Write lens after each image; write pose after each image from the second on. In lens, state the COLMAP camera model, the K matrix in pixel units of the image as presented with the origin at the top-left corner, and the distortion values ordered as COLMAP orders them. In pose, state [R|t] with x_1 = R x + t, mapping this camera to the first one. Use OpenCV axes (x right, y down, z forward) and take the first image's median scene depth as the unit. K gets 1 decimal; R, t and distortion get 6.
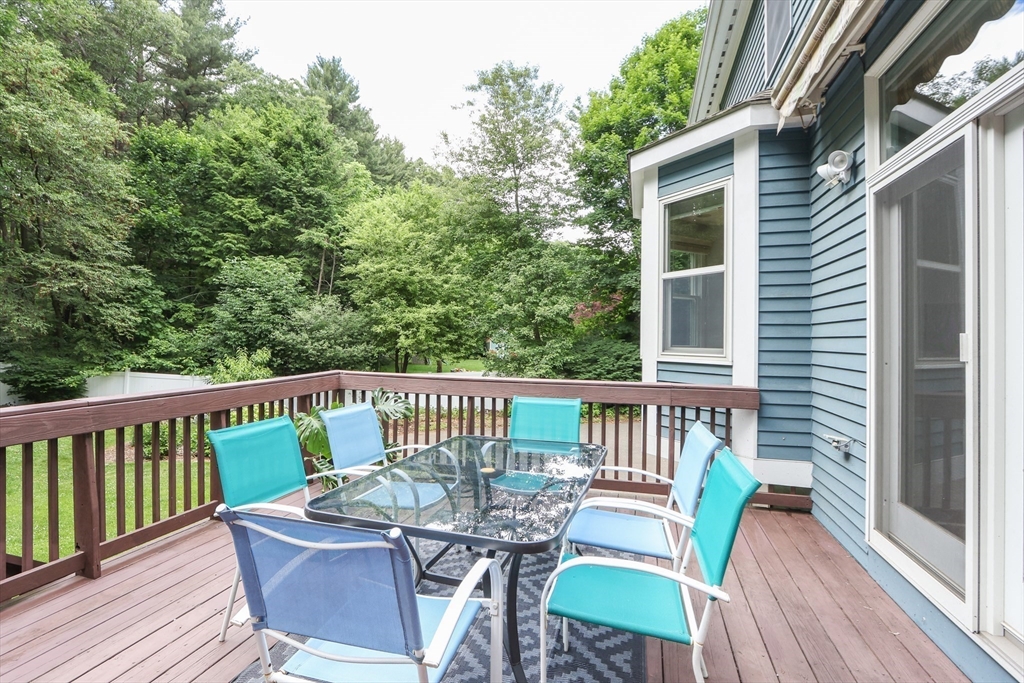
lens RADIAL K [[495.1, 0, 506.6], [0, 495.1, 340.7], [0, 0, 1]] dist [-0.012453, 0.000184]
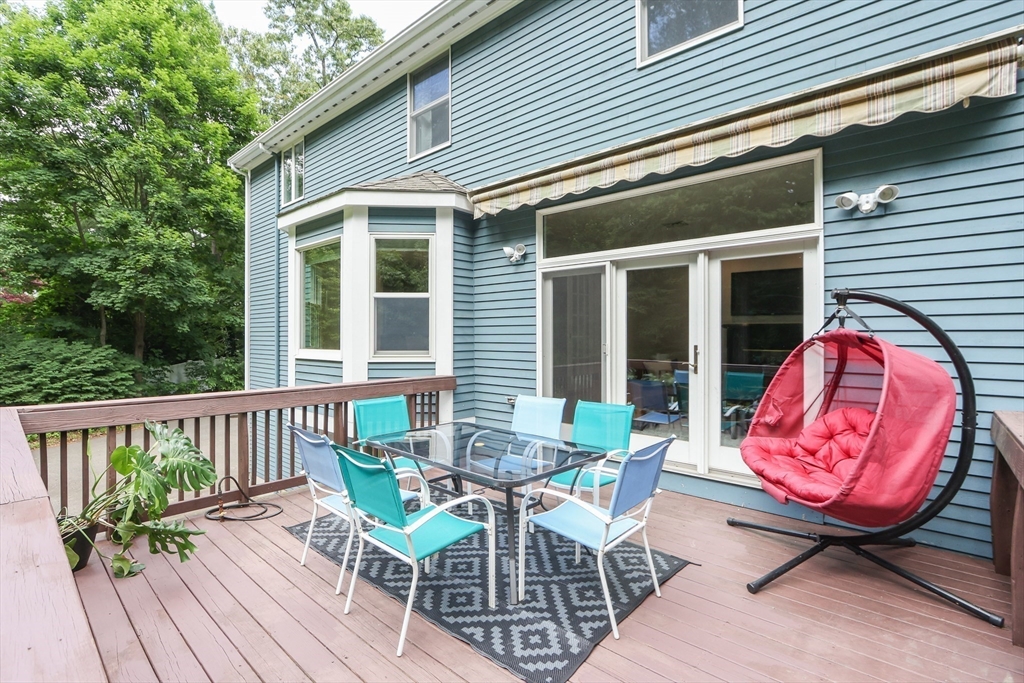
lens RADIAL K [[472.6, 0, 508.4], [0, 472.6, 335.9], [0, 0, 1]] dist [-0.012304, 0.001070]
pose [[0.444771, -0.012458, 0.895558, -0.700213], [0.008904, 0.999915, 0.009488, -0.038711], [-0.895600, 0.003754, 0.444844, 0.175773]]
